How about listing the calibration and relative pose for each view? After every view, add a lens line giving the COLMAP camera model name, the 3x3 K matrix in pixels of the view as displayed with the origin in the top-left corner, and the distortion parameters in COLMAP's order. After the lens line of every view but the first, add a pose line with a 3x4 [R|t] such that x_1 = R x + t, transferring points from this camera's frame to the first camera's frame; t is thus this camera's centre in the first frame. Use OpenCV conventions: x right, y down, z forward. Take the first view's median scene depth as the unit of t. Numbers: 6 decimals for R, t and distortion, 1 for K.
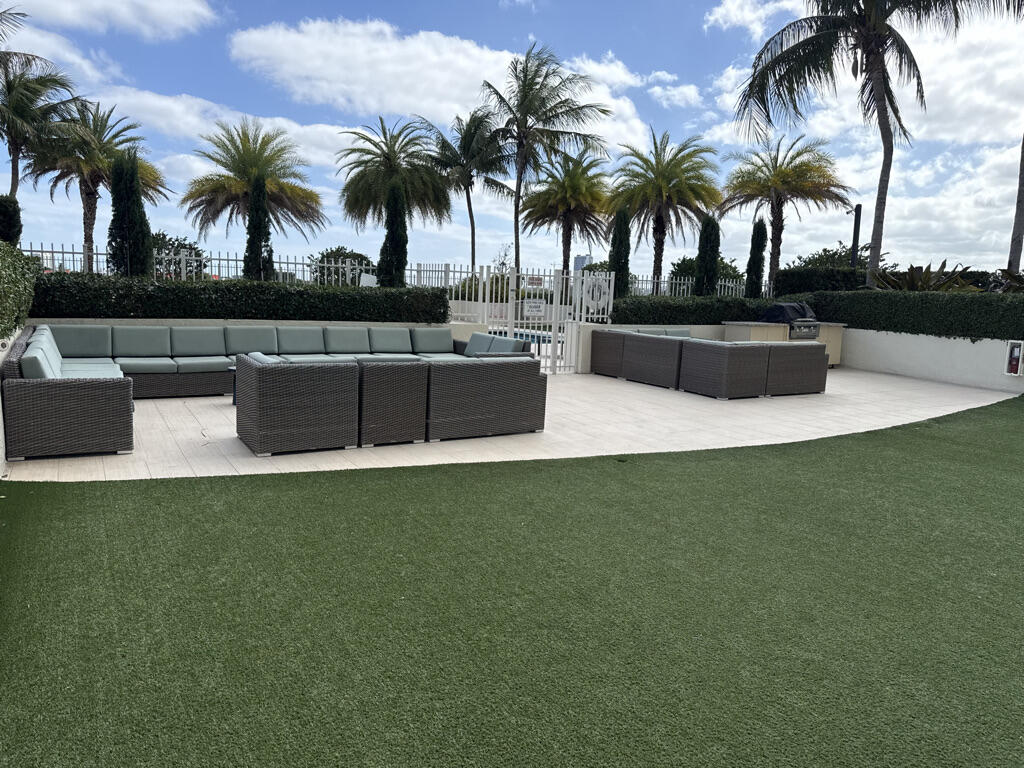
lens RADIAL K [[698.6, 0, 486.4], [0, 698.6, 380.7], [0, 0, 1]] dist [0.001708, 0.000017]
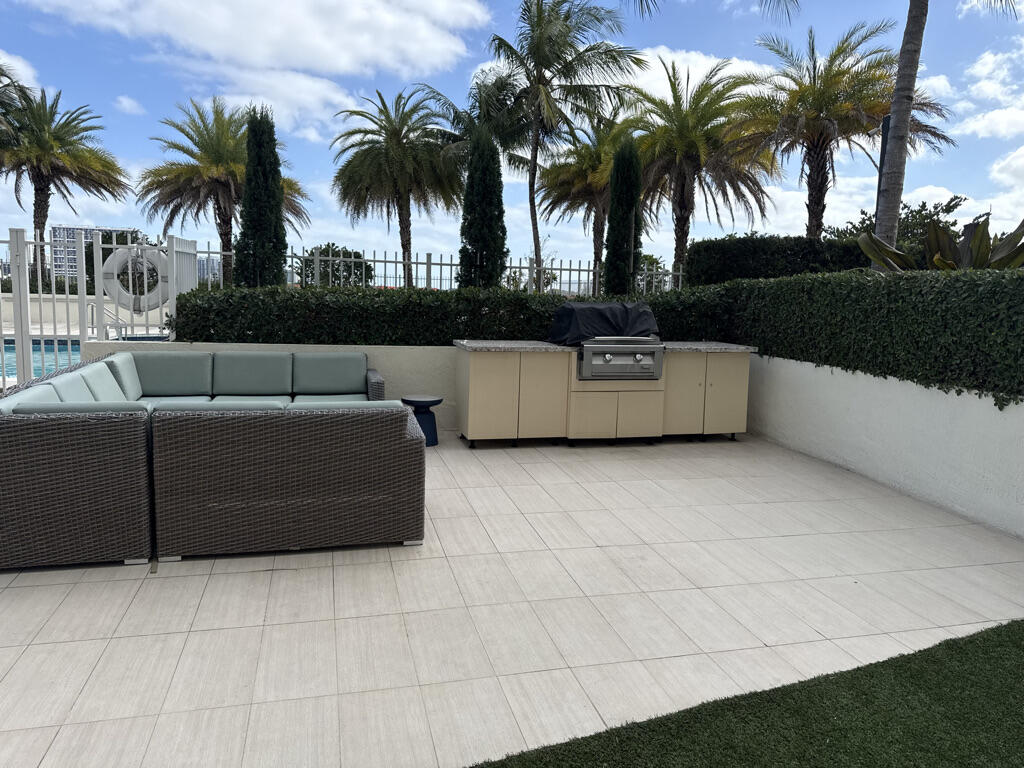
lens RADIAL K [[698.6, 0, 486.4], [0, 698.6, 380.7], [0, 0, 1]] dist [0.001708, 0.000017]
pose [[0.964815, 0.021148, -0.262079, 0.211960], [-0.023200, 0.999720, -0.004739, -0.023979], [0.261906, 0.010652, 0.965035, 0.230901]]
